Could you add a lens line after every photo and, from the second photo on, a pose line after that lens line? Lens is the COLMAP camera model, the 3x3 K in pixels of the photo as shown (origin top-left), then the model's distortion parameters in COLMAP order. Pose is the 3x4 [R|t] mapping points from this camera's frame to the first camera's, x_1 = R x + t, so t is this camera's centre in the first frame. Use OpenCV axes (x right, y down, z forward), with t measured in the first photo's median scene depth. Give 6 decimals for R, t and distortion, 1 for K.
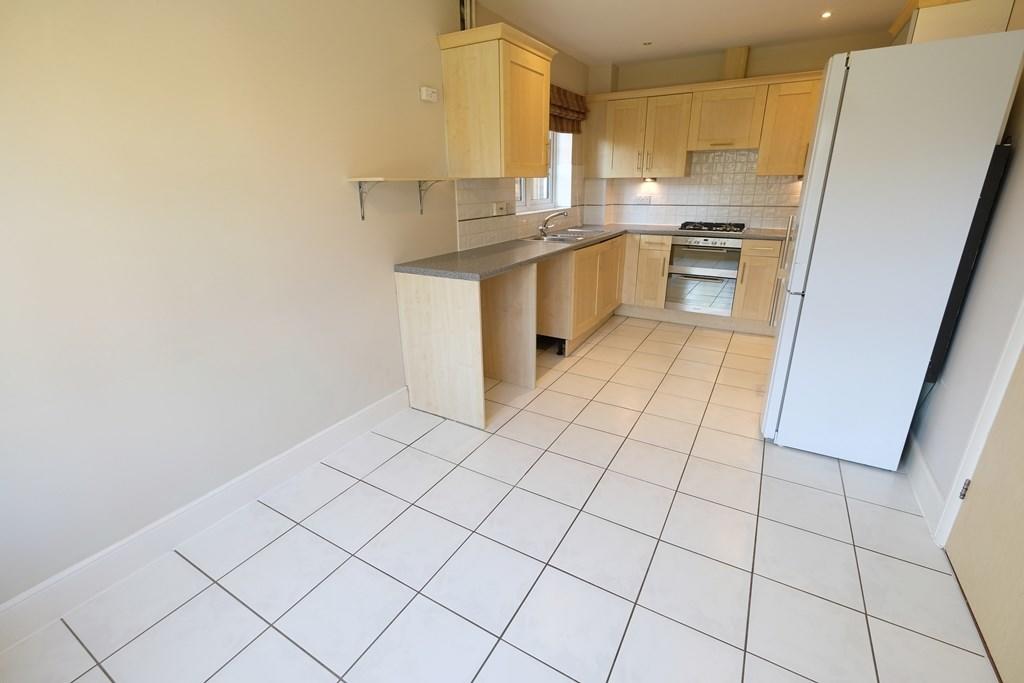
lens RADIAL K [[447.7, 0, 513.0], [0, 447.7, 339.2], [0, 0, 1]] dist [-0.000564, 0.000047]
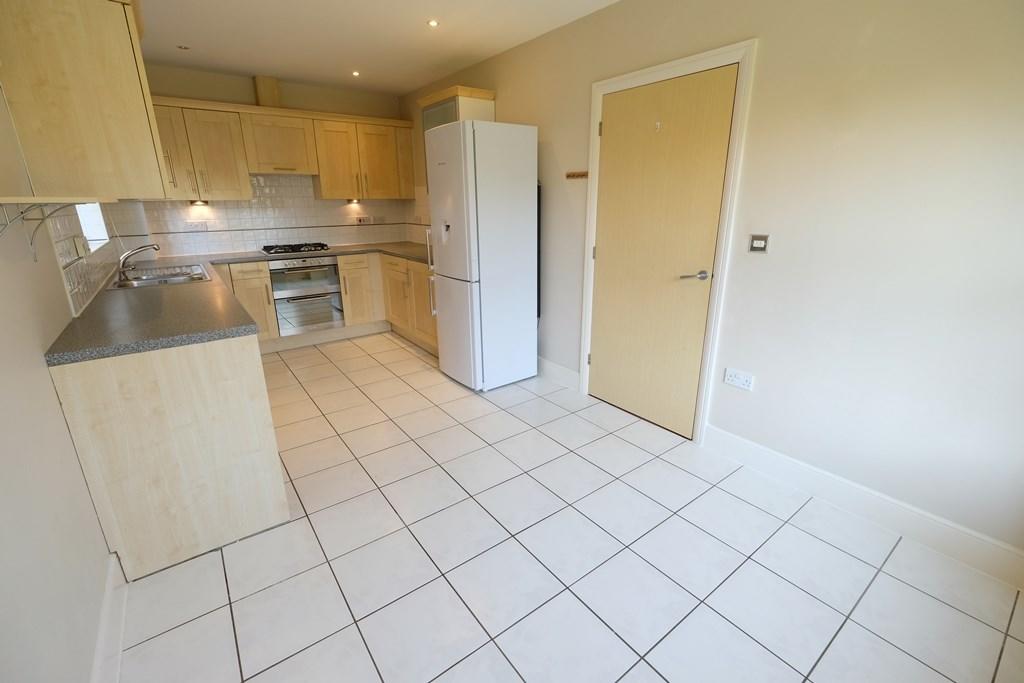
lens RADIAL K [[447.7, 0, 513.0], [0, 447.7, 339.2], [0, 0, 1]] dist [-0.000564, 0.000047]
pose [[0.385441, -0.266767, 0.883329, -0.322715], [0.310185, 0.939047, 0.148245, -0.054425], [-0.869034, 0.216855, 0.444695, 0.160962]]
